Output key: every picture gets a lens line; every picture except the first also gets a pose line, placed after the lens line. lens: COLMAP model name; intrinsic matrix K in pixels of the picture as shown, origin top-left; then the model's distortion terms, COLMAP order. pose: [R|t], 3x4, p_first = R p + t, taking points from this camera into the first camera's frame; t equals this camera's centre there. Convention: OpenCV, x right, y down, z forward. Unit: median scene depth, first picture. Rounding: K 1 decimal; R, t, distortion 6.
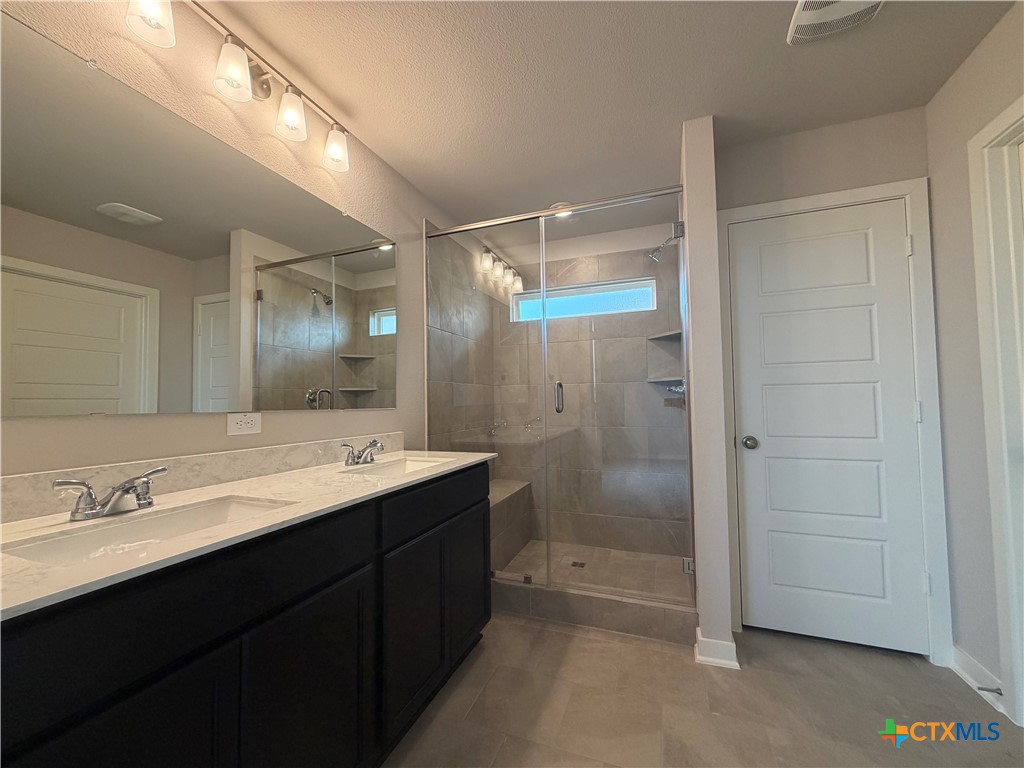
lens RADIAL K [[406.8, 0, 509.9], [0, 406.8, 384.0], [0, 0, 1]] dist [-0.000499, -0.000135]
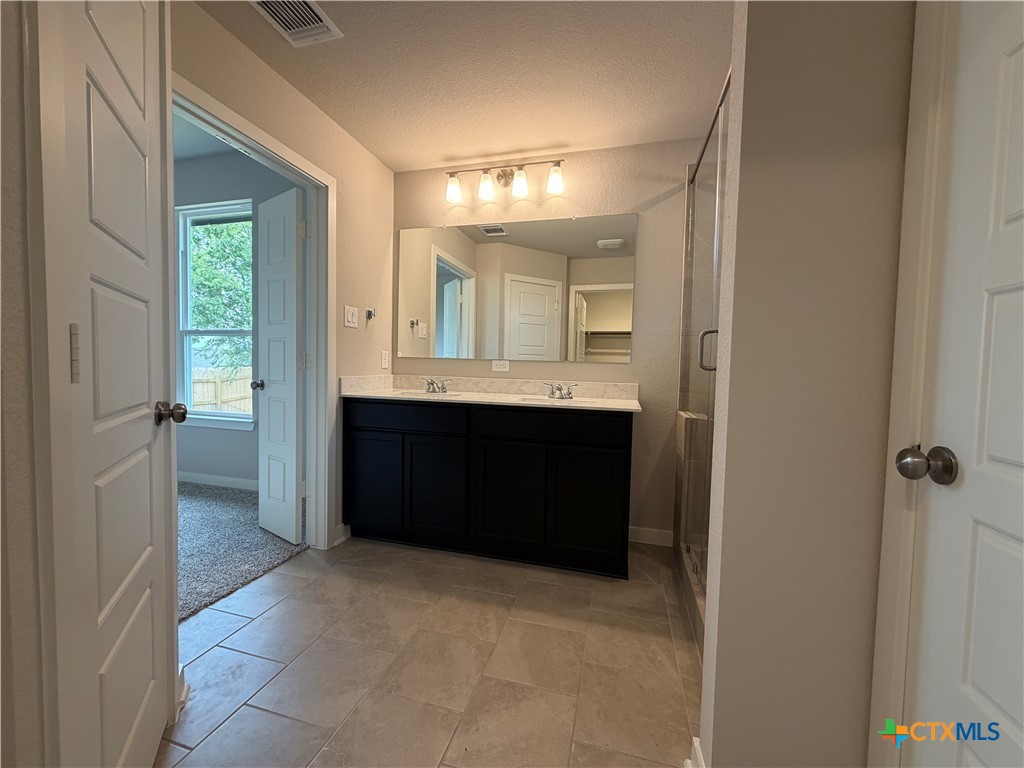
lens RADIAL K [[406.8, 0, 509.9], [0, 406.8, 384.0], [0, 0, 1]] dist [-0.000499, -0.000135]
pose [[0.095936, 0.058356, -0.993675, 0.945532], [0.018103, 0.998013, 0.060358, 0.049883], [0.995223, -0.023779, 0.094689, 0.630681]]
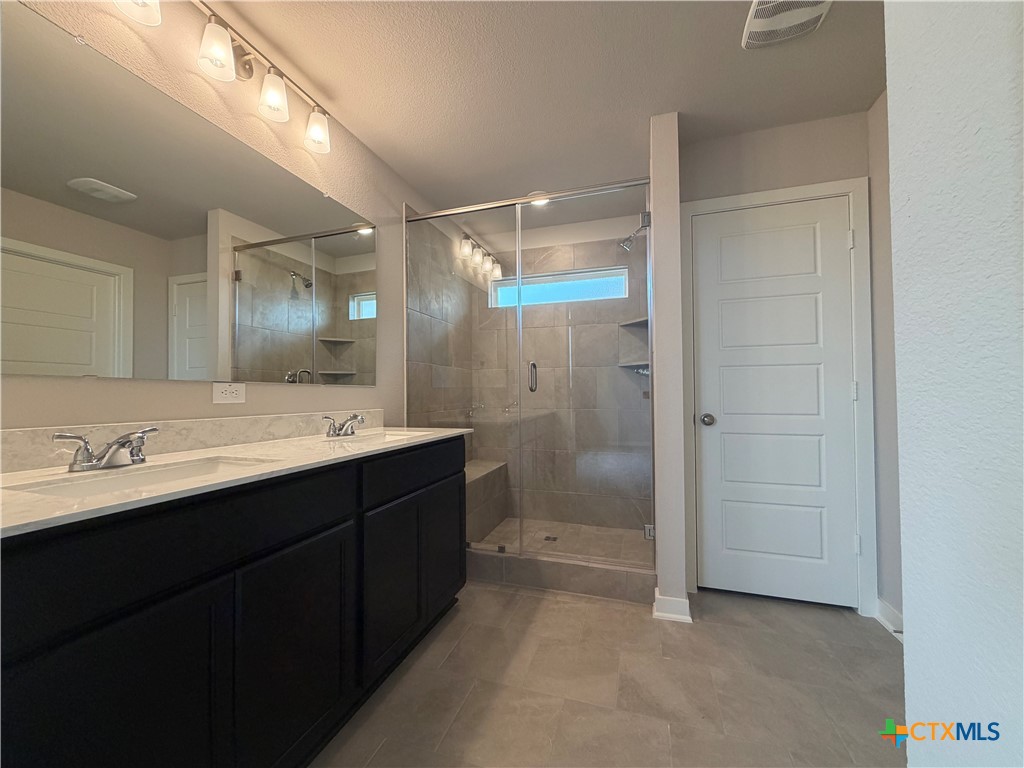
lens RADIAL K [[406.8, 0, 509.9], [0, 406.8, 384.0], [0, 0, 1]] dist [-0.000499, -0.000135]
pose [[0.998905, 0.008048, 0.046090, 0.015270], [-0.008989, 0.999755, 0.020245, 0.033869], [-0.045915, -0.020637, 0.998732, -0.057677]]
